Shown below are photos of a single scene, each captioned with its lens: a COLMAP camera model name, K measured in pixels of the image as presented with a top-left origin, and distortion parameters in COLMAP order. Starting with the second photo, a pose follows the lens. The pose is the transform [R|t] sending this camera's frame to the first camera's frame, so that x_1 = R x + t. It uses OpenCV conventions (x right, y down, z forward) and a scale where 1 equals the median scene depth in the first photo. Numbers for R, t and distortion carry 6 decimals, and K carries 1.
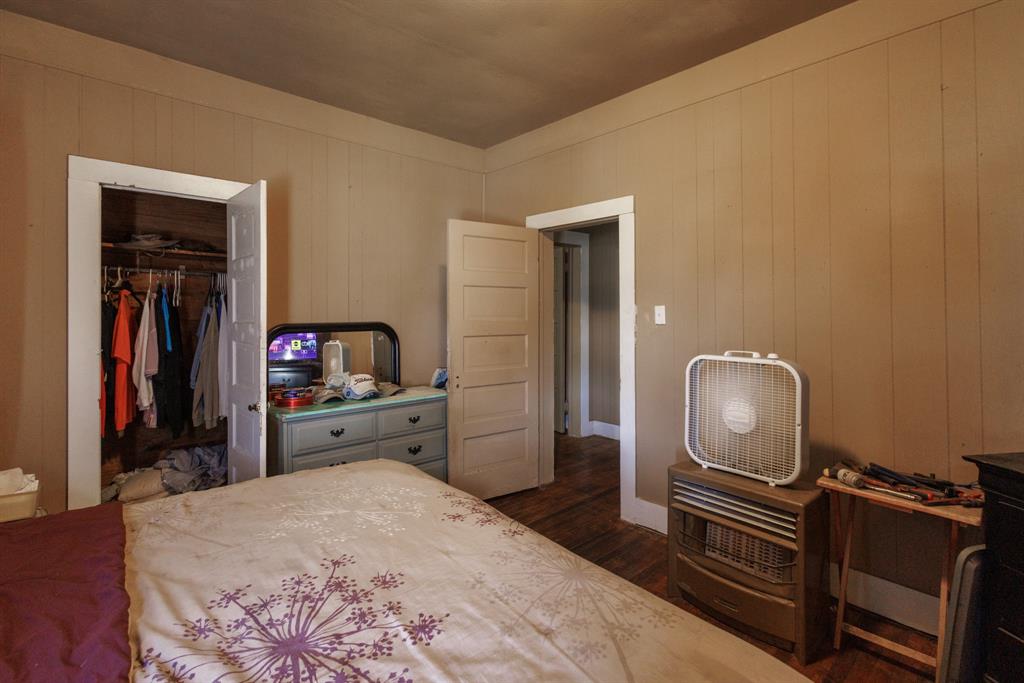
lens RADIAL K [[478.9, 0, 513.1], [0, 478.9, 332.4], [0, 0, 1]] dist [0.026625, -0.000802]
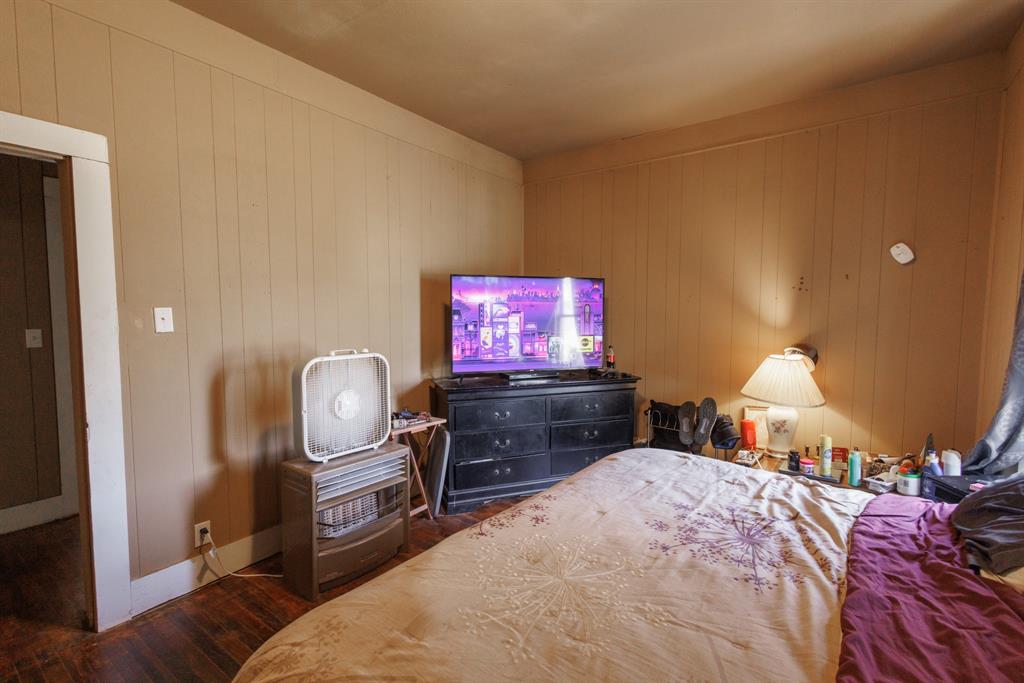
lens RADIAL K [[478.9, 0, 513.1], [0, 478.9, 332.4], [0, 0, 1]] dist [0.026625, -0.000802]
pose [[-0.236003, -0.035318, 0.971110, -1.259217], [0.040049, 0.998137, 0.046033, -0.068394], [-0.970927, 0.049756, -0.234149, 1.487183]]
